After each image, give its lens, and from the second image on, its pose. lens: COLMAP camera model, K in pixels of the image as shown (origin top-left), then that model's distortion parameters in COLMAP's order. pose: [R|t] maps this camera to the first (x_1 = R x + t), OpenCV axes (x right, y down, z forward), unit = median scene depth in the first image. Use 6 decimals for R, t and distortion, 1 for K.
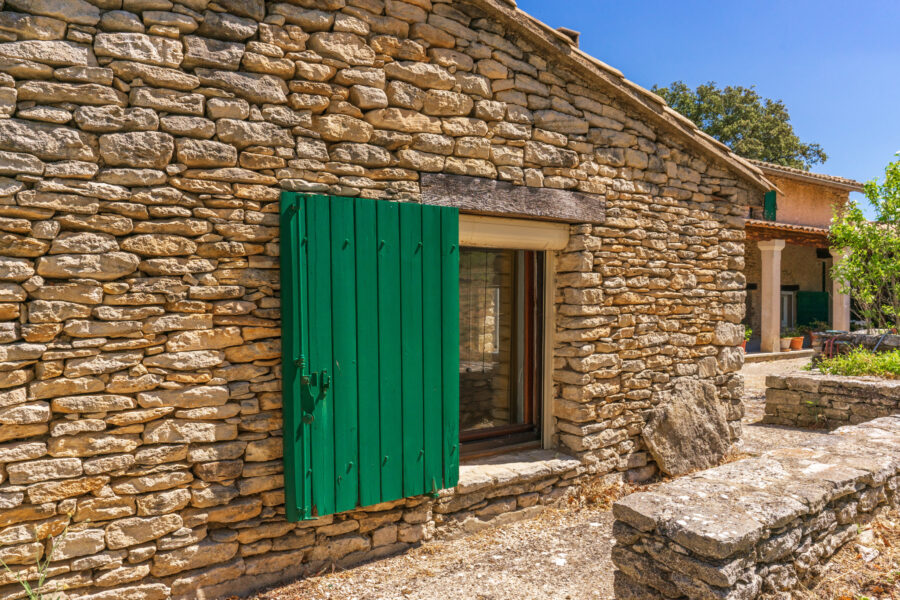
lens RADIAL K [[700.7, 0, 450.0], [0, 700.7, 300.0], [0, 0, 1]] dist [0.002941, 0.002421]
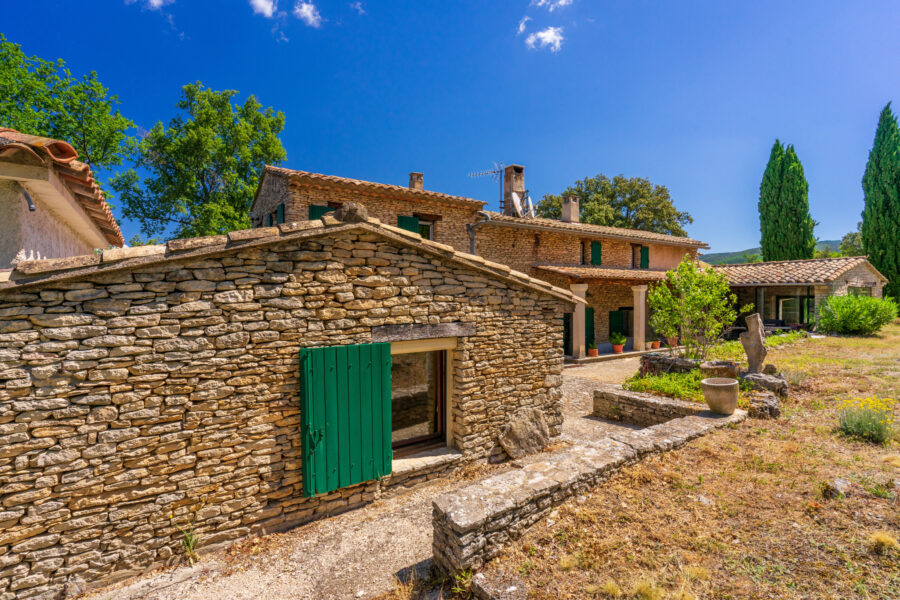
lens RADIAL K [[425.9, 0, 450.0], [0, 425.9, 300.0], [0, 0, 1]] dist [0.002758, -0.000855]
pose [[0.998206, -0.008910, -0.059213, 0.315182], [0.009249, 0.999942, 0.005461, -0.311914], [0.059161, -0.005998, 0.998230, -0.321439]]
